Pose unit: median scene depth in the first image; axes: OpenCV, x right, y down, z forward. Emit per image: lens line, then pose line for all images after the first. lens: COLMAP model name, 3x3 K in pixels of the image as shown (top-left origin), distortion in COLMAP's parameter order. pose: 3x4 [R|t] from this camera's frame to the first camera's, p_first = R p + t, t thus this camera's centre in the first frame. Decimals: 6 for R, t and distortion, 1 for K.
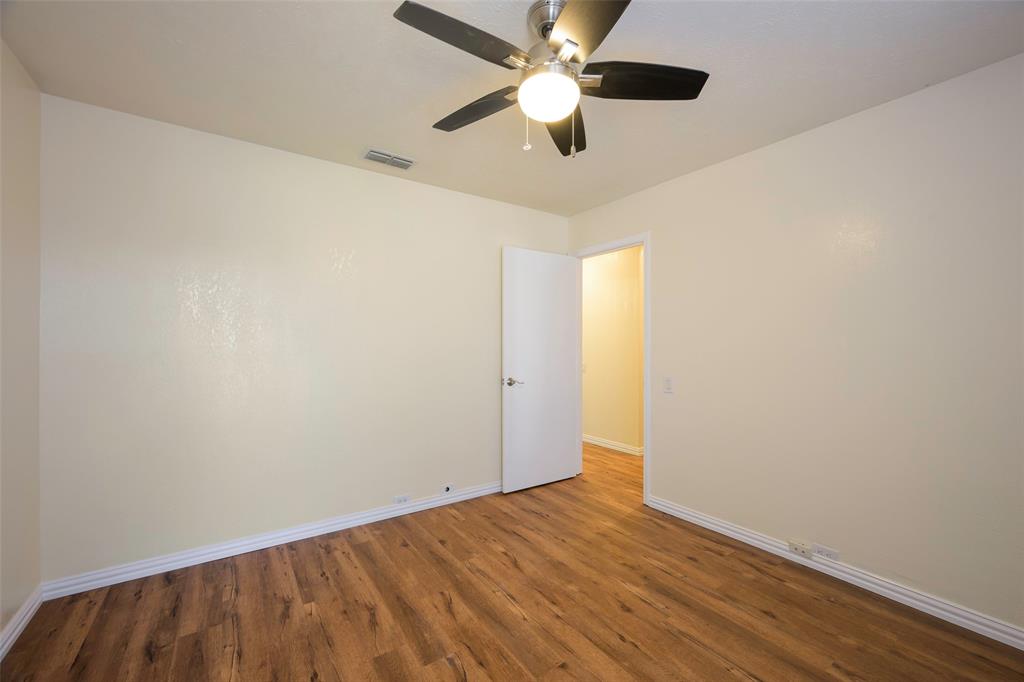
lens RADIAL K [[412.8, 0, 511.8], [0, 412.8, 342.3], [0, 0, 1]] dist [0.001553, -0.000725]
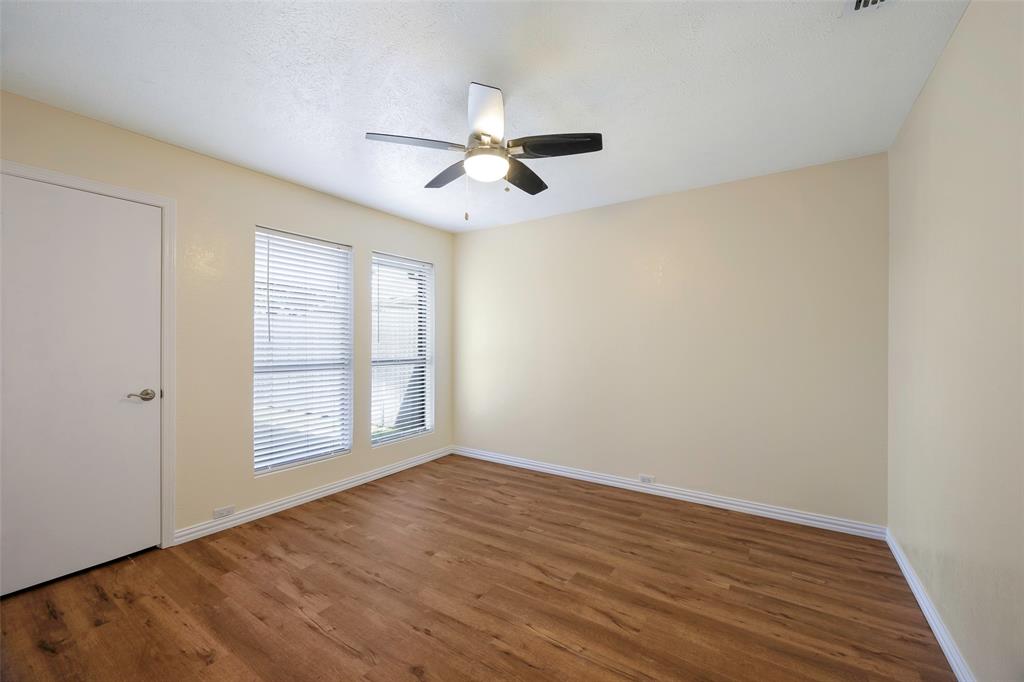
lens RADIAL K [[412.8, 0, 512.9], [0, 412.8, 343.0], [0, 0, 1]] dist [0.001553, -0.000725]
pose [[-0.930770, -0.002022, -0.365600, 0.418619], [0.000787, 0.999971, -0.007534, 0.033791], [0.365605, -0.007300, -0.930742, 1.902431]]
